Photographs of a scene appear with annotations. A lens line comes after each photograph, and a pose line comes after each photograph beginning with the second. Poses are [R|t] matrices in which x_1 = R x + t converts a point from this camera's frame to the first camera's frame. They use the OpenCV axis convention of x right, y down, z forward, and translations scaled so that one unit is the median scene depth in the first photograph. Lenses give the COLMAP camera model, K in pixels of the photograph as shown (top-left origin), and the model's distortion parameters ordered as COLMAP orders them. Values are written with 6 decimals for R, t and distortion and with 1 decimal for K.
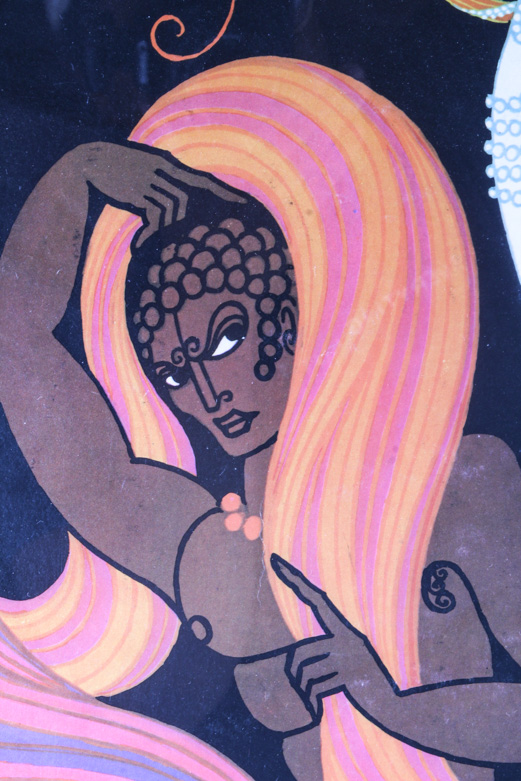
lens RADIAL K [[1952.4, 0, 260.5], [0, 1952.4, 388.7], [0, 0, 1]] dist [0.110900, 0.000000]
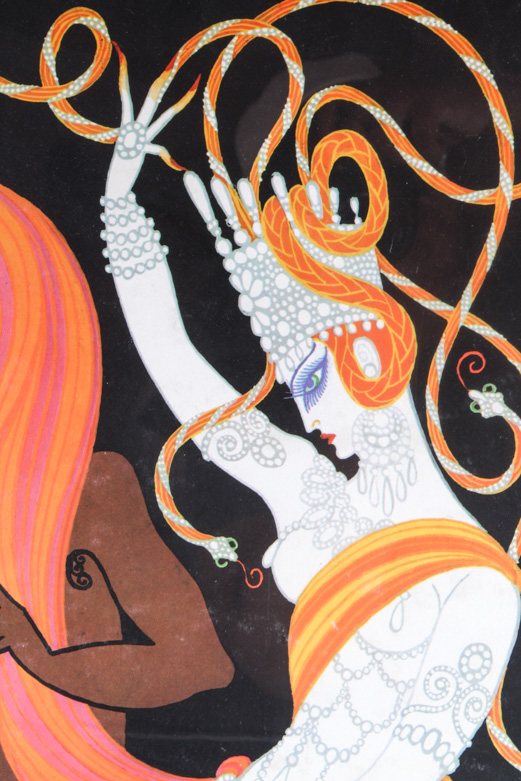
lens RADIAL K [[1952.4, 0, 258.8], [0, 1952.4, 392.6], [0, 0, 1]] dist [0.110900, 0.000000]
pose [[0.995421, -0.005385, -0.095439, 0.345552], [-0.003019, 0.996144, -0.087686, 0.100255], [0.095543, 0.087573, 0.991566, -0.305551]]
